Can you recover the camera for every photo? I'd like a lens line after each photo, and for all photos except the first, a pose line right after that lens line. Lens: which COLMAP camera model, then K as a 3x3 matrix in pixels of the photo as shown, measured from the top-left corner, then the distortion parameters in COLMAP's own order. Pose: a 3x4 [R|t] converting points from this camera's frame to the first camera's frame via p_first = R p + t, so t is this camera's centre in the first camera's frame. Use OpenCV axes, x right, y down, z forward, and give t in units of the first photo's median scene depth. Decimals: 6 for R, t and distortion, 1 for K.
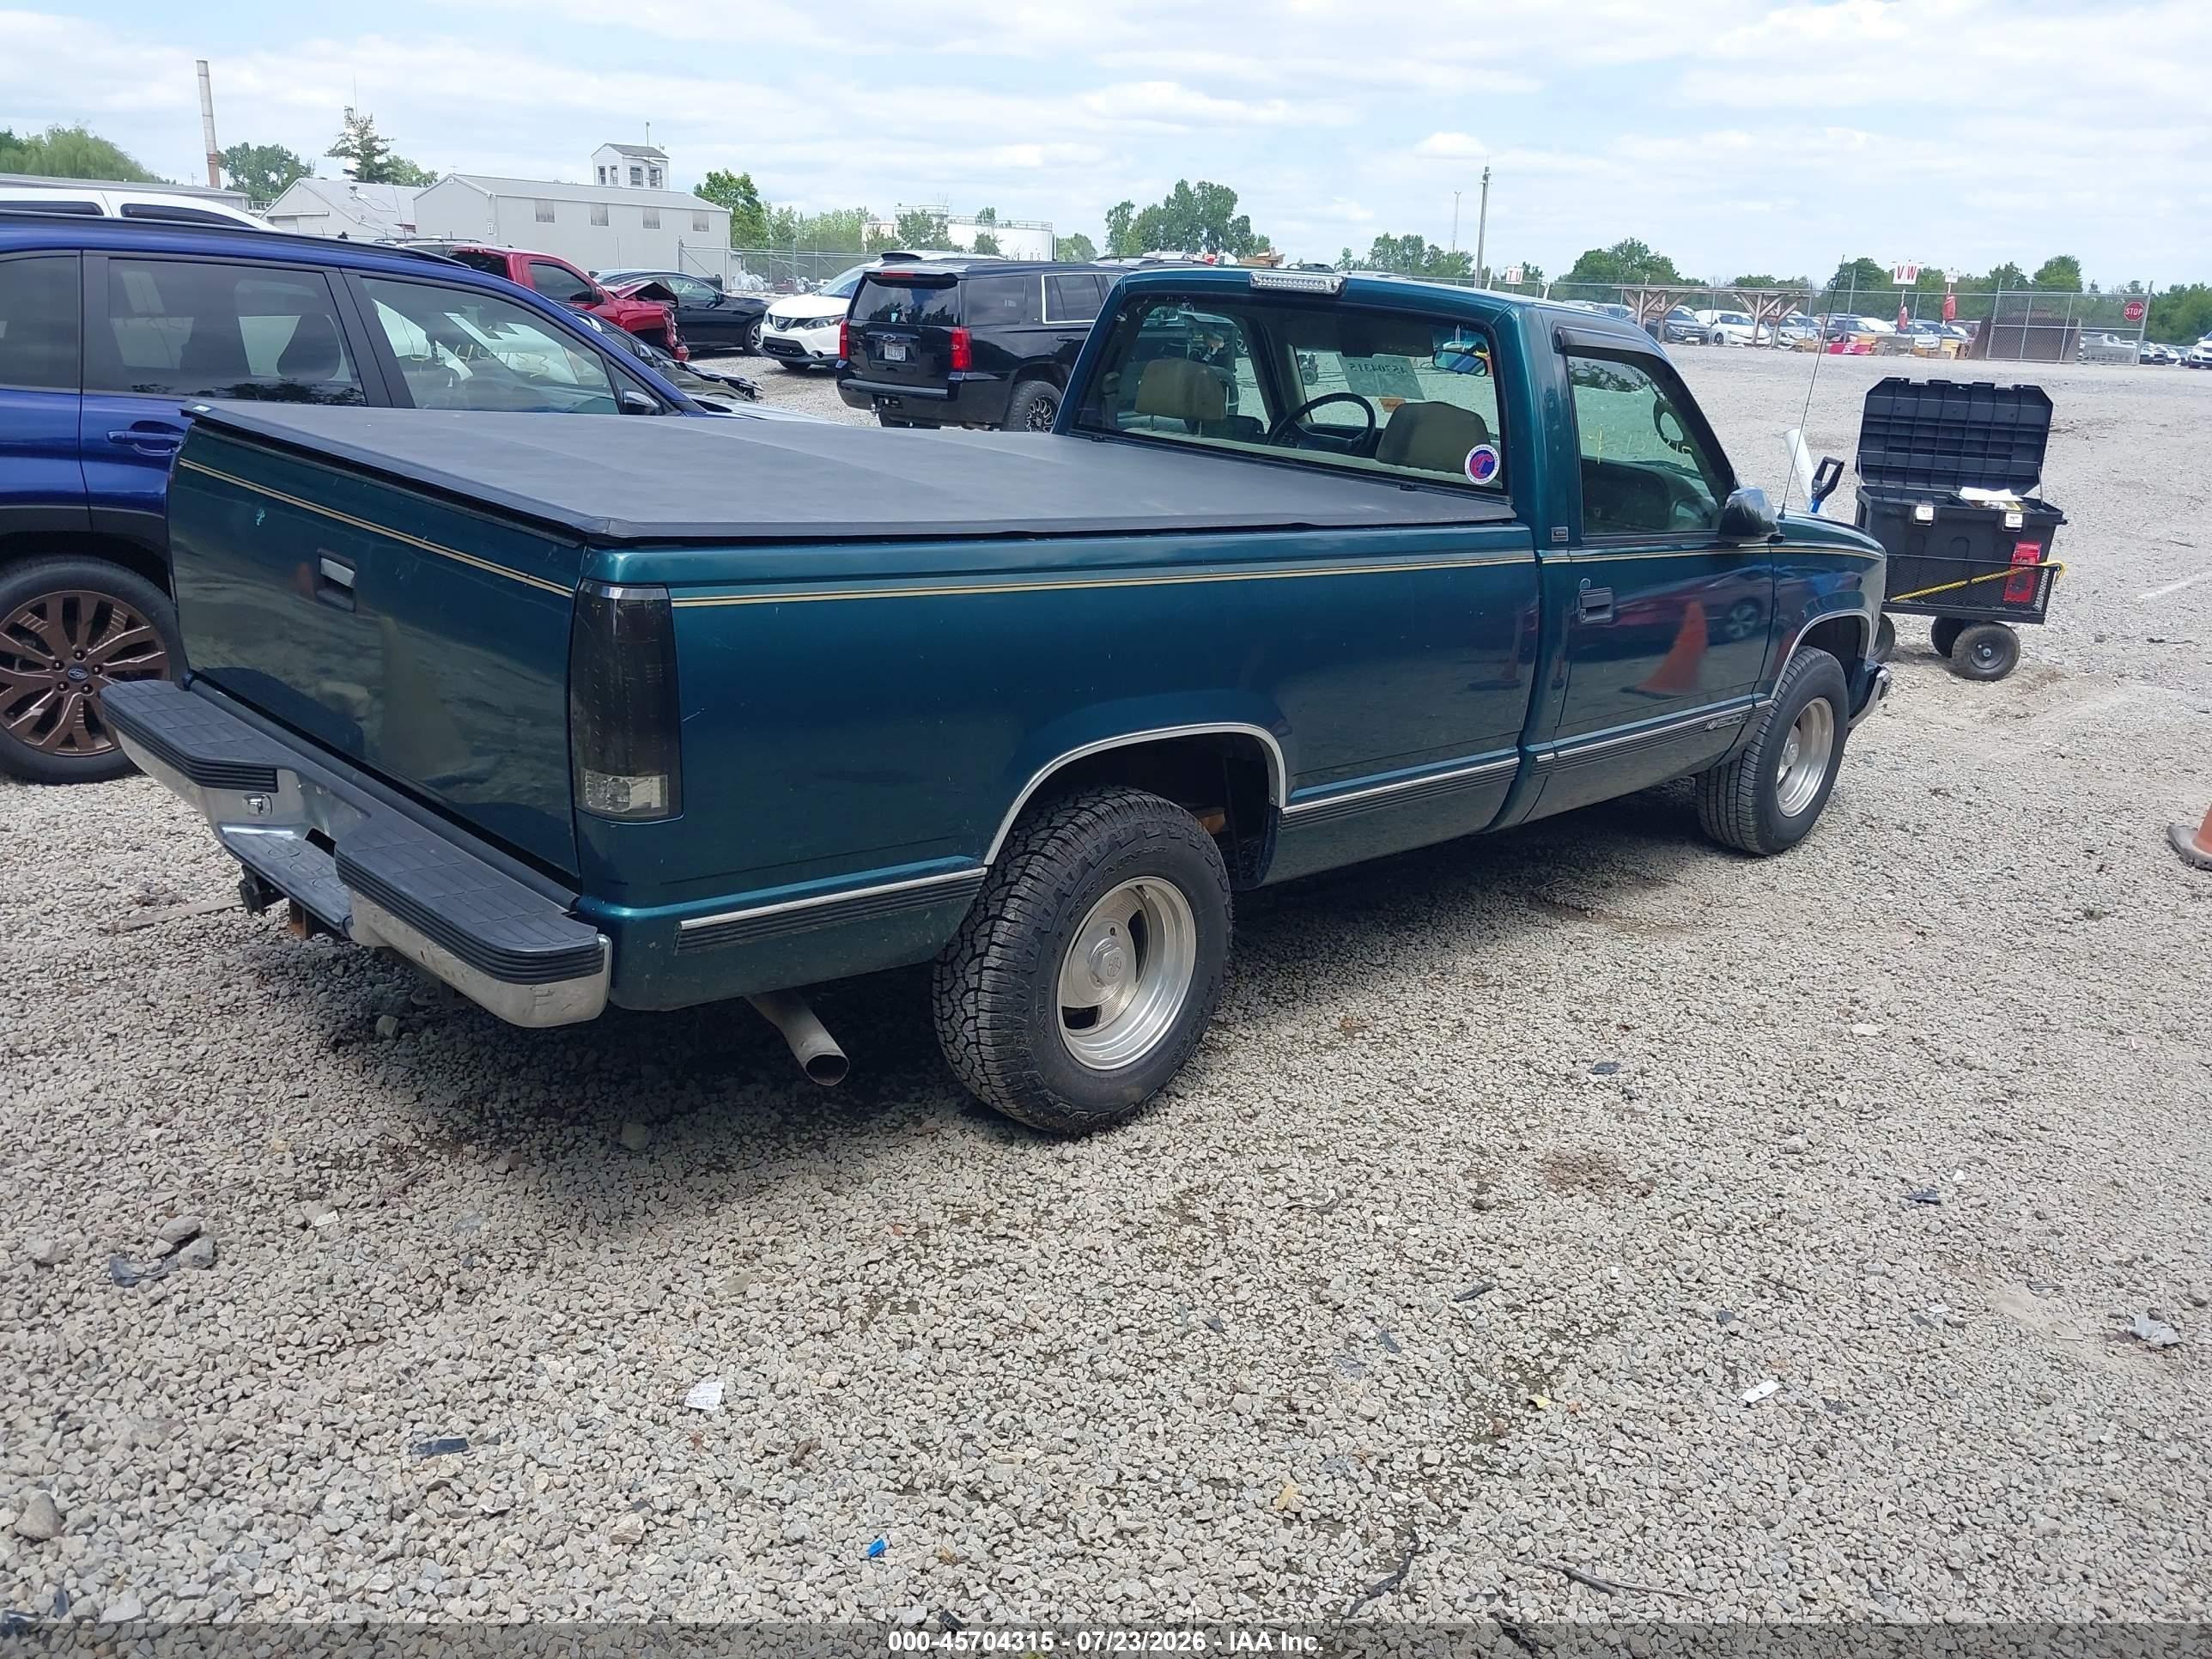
lens RADIAL K [[1740.8, 0, 1123.7], [0, 1740.8, 839.3], [0, 0, 1]] dist [-0.000991, 0.004382]
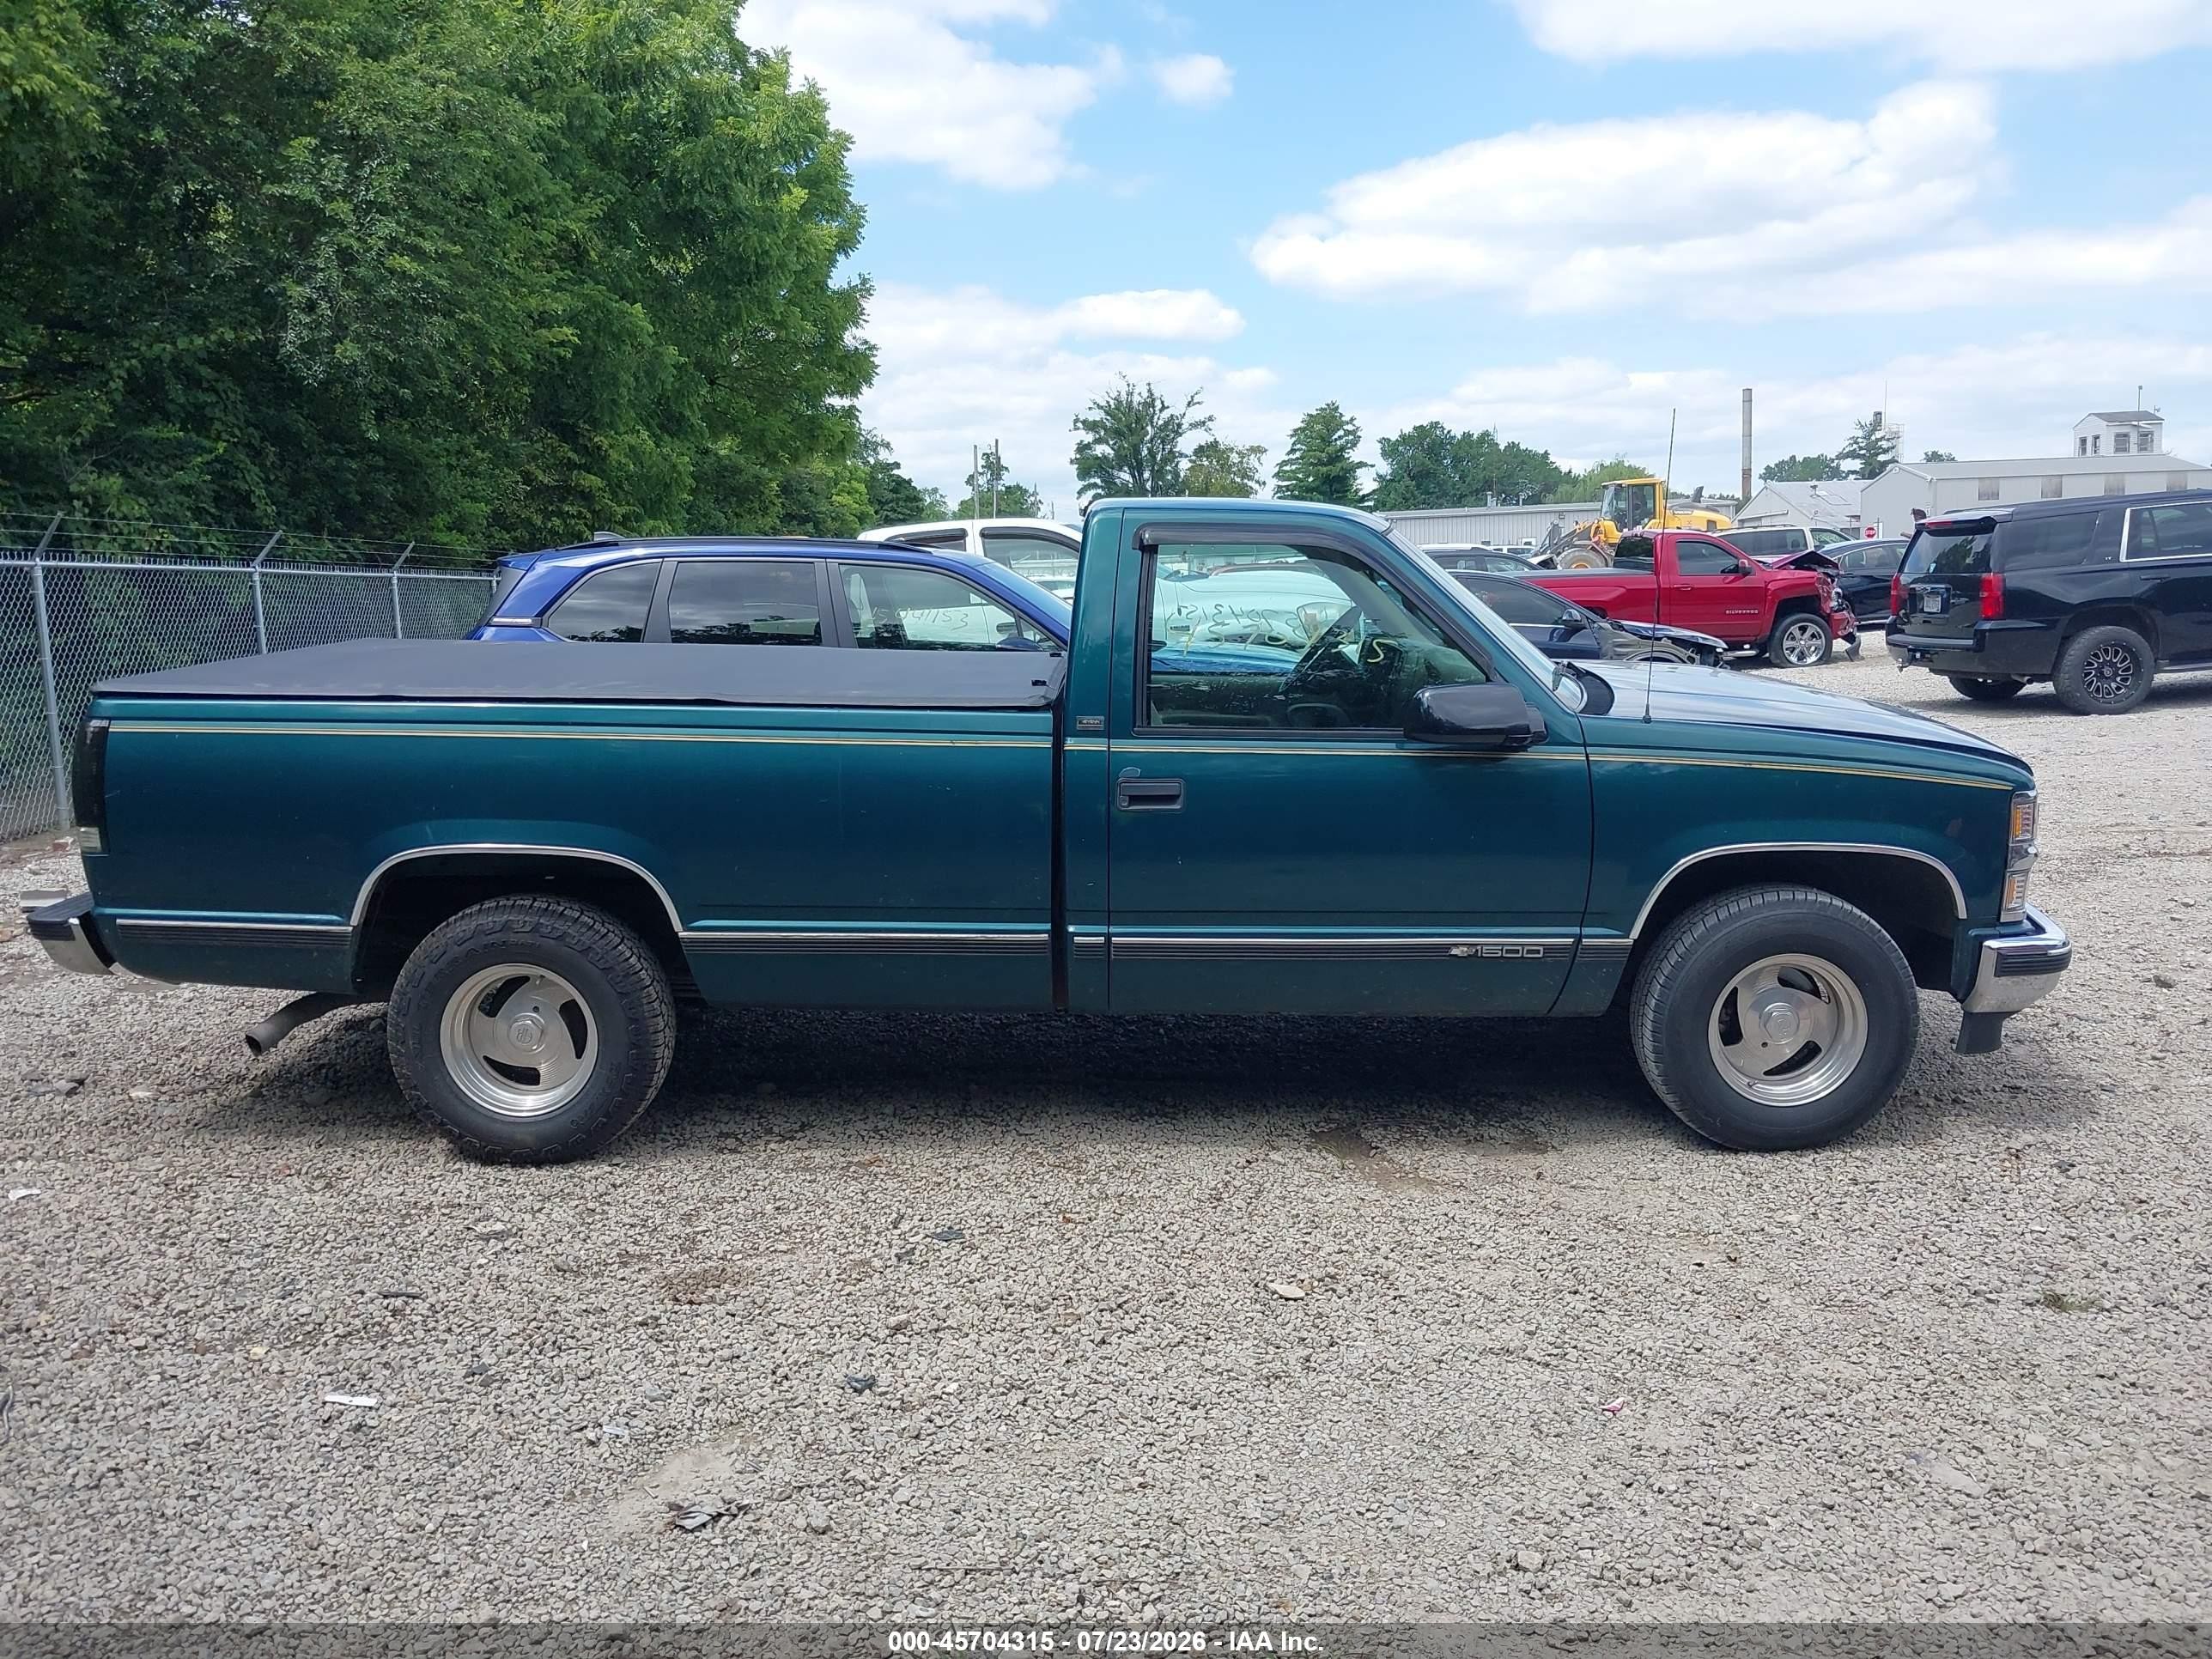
lens RADIAL K [[1740.8, 0, 1123.7], [0, 1740.8, 839.3], [0, 0, 1]] dist [-0.000991, 0.004382]
pose [[0.683394, 0.043883, -0.728730, 0.197590], [-0.158466, 0.983309, -0.089394, -0.003718], [0.712644, 0.176571, 0.678941, 0.064412]]
